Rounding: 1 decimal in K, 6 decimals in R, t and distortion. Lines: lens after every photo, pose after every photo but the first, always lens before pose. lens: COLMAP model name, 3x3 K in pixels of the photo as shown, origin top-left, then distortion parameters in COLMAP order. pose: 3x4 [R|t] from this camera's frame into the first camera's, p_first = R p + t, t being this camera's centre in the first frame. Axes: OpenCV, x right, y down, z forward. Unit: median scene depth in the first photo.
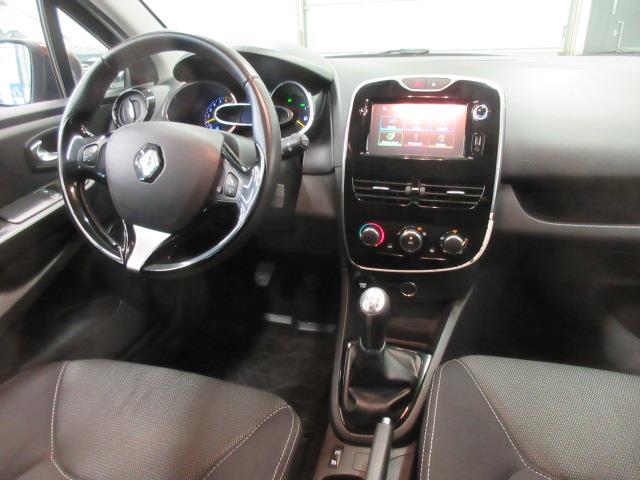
lens RADIAL K [[500.3, 0, 318.1], [0, 500.3, 239.9], [0, 0, 1]] dist [0.031277, -0.014633]
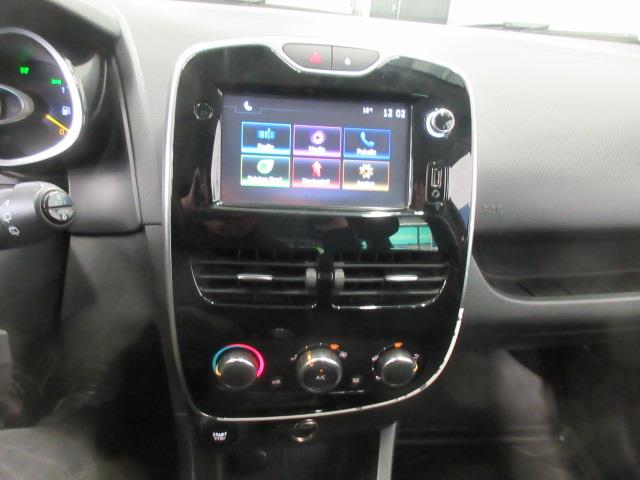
lens RADIAL K [[500.3, 0, 323.6], [0, 500.3, 242.4], [0, 0, 1]] dist [0.031277, -0.014633]
pose [[0.916314, -0.097069, 0.388517, 0.002394], [0.061009, 0.992691, 0.104128, -0.181971], [-0.395785, -0.071710, 0.915539, 0.535724]]
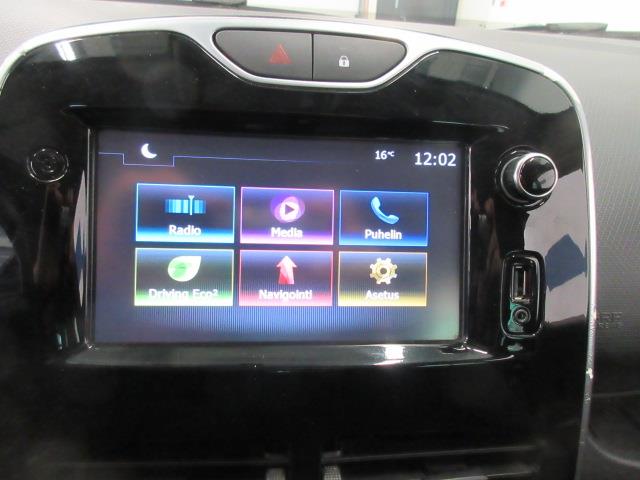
lens RADIAL K [[500.3, 0, 319.3], [0, 500.3, 236.1], [0, 0, 1]] dist [0.031277, -0.014633]
pose [[0.922901, -0.087956, 0.374858, 0.116223], [0.070769, 0.995723, 0.059400, -0.233687], [-0.378479, -0.028292, 0.925177, 0.754630]]
